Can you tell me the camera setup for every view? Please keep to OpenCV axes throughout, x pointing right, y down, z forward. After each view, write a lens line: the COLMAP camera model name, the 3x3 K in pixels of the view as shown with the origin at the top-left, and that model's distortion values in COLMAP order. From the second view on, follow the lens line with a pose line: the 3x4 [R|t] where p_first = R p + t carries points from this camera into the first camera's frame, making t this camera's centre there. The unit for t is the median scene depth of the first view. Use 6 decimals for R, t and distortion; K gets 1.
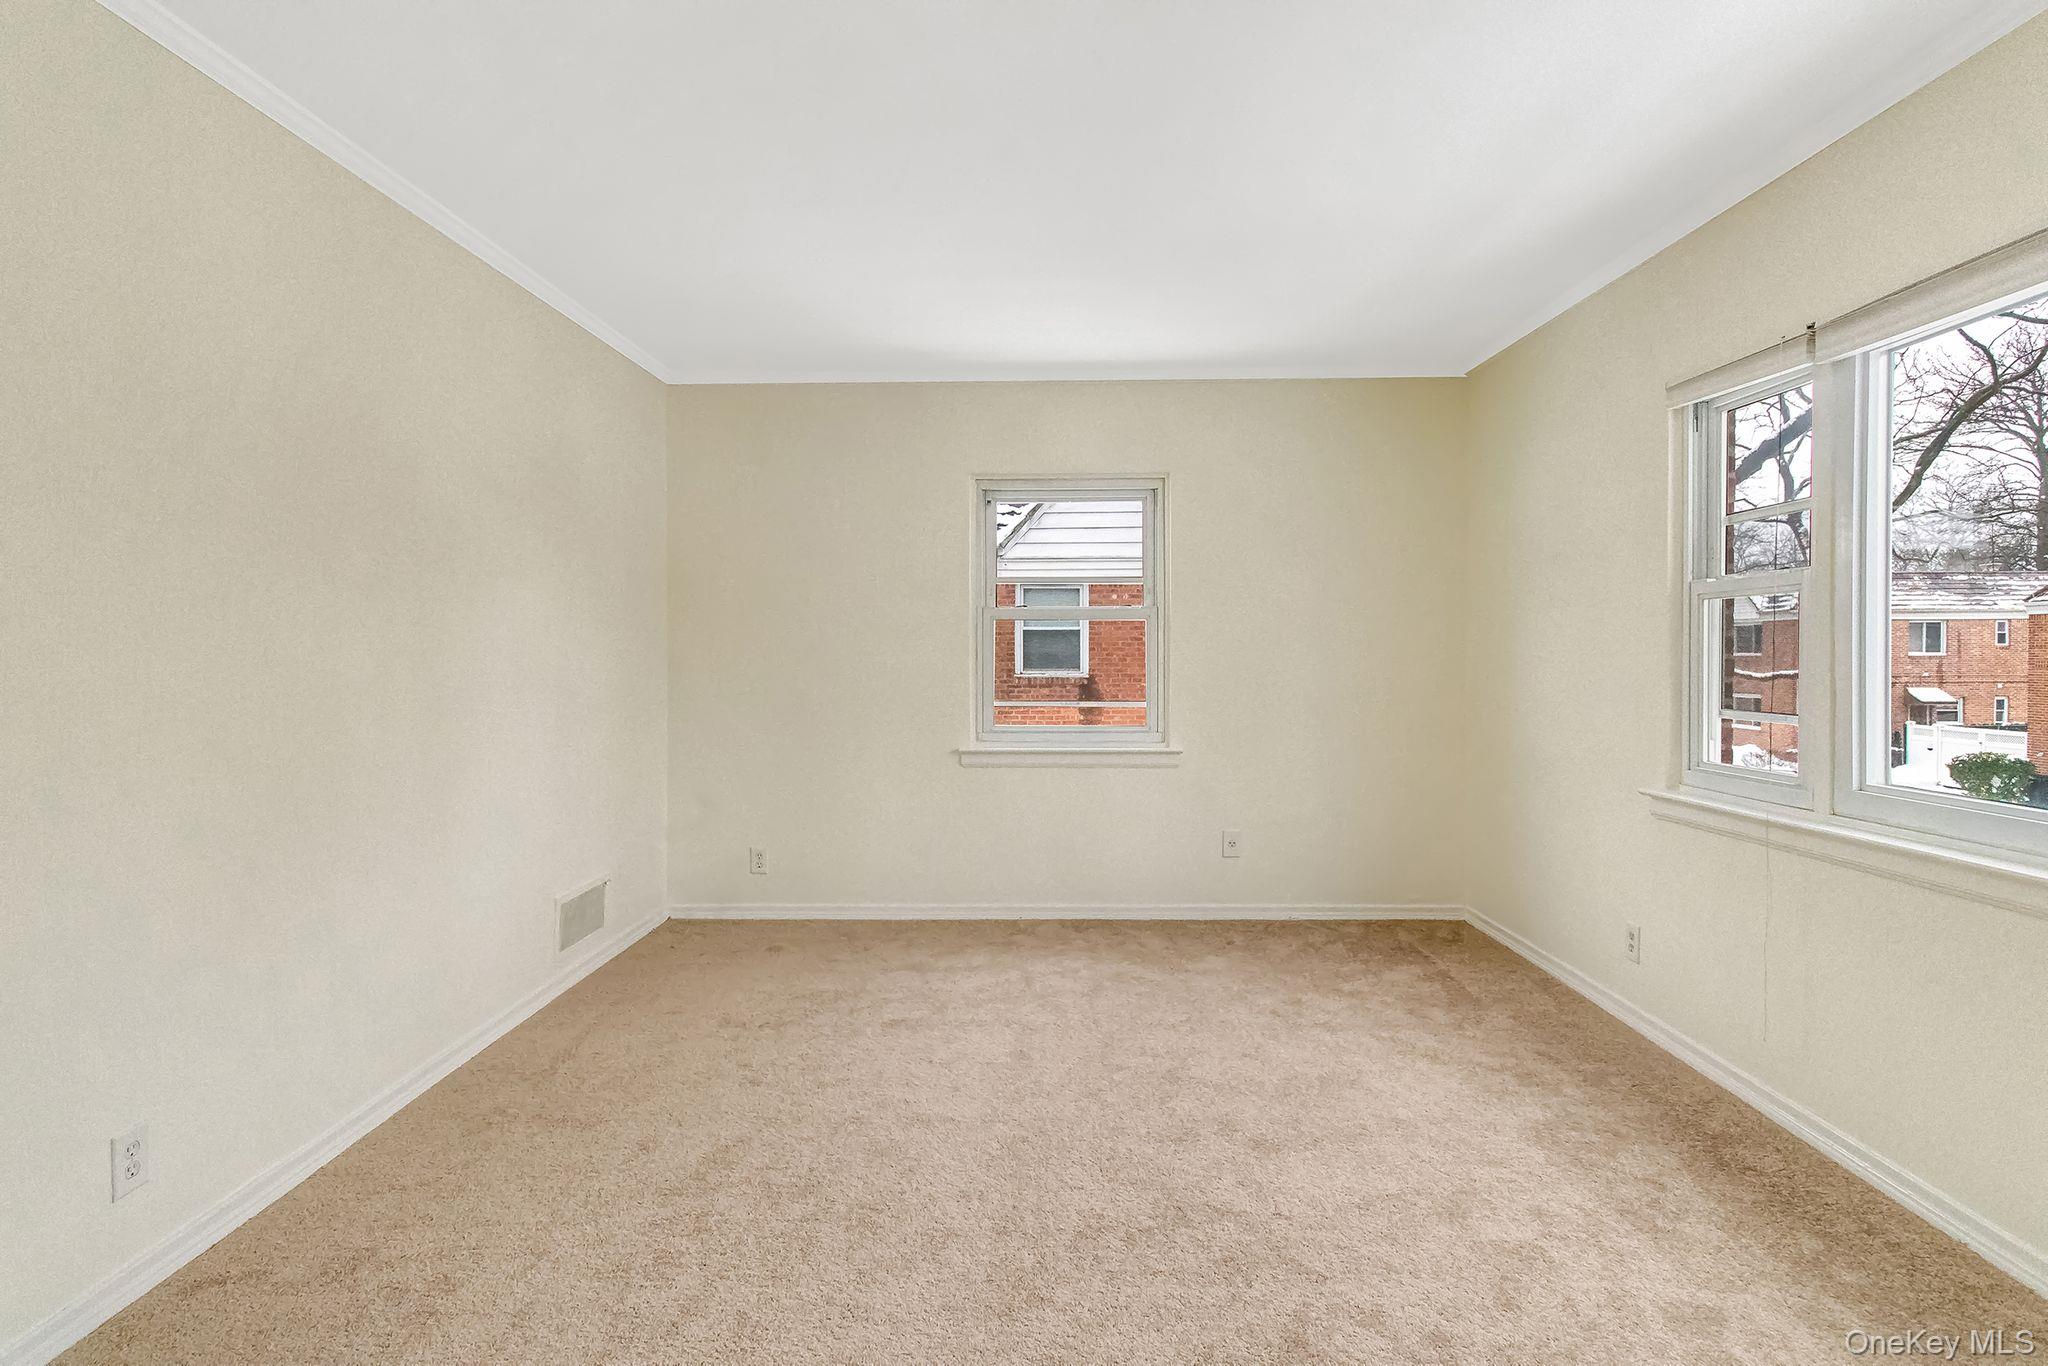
lens RADIAL K [[1031.0, 0, 1030.6], [0, 1031.0, 685.1], [0, 0, 1]] dist [0.001523, -0.000586]
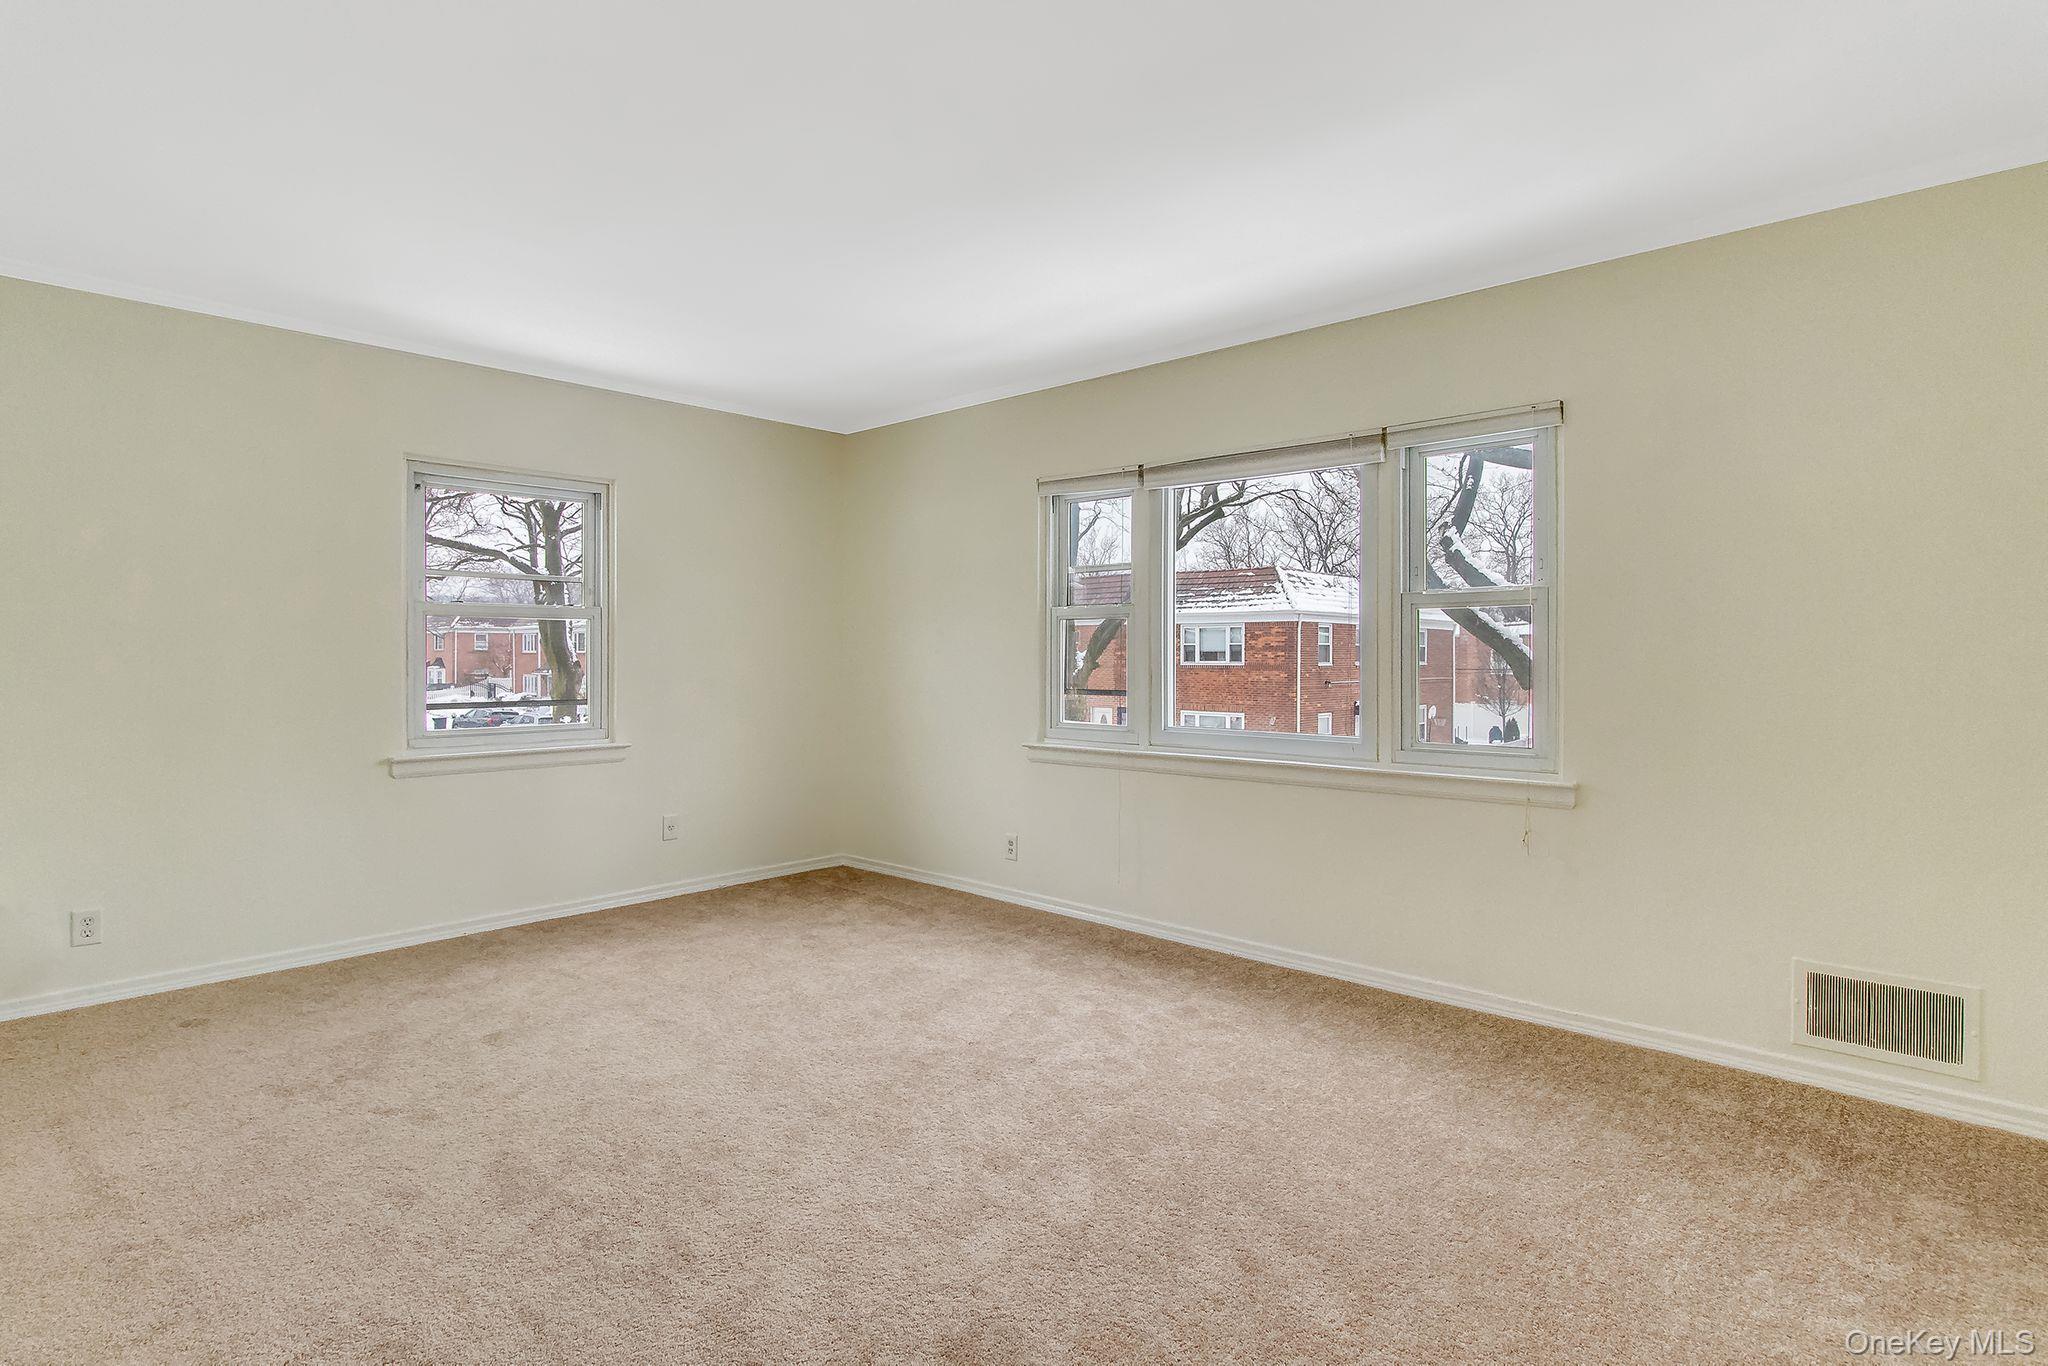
lens RADIAL K [[1031.0, 0, 1030.6], [0, 1031.0, 685.1], [0, 0, 1]] dist [0.001523, -0.000586]
pose [[0.663342, -0.019935, 0.748050, -0.575506], [0.020189, 0.999758, 0.008740, 0.002597], [-0.748044, 0.009305, 0.663584, -0.015012]]
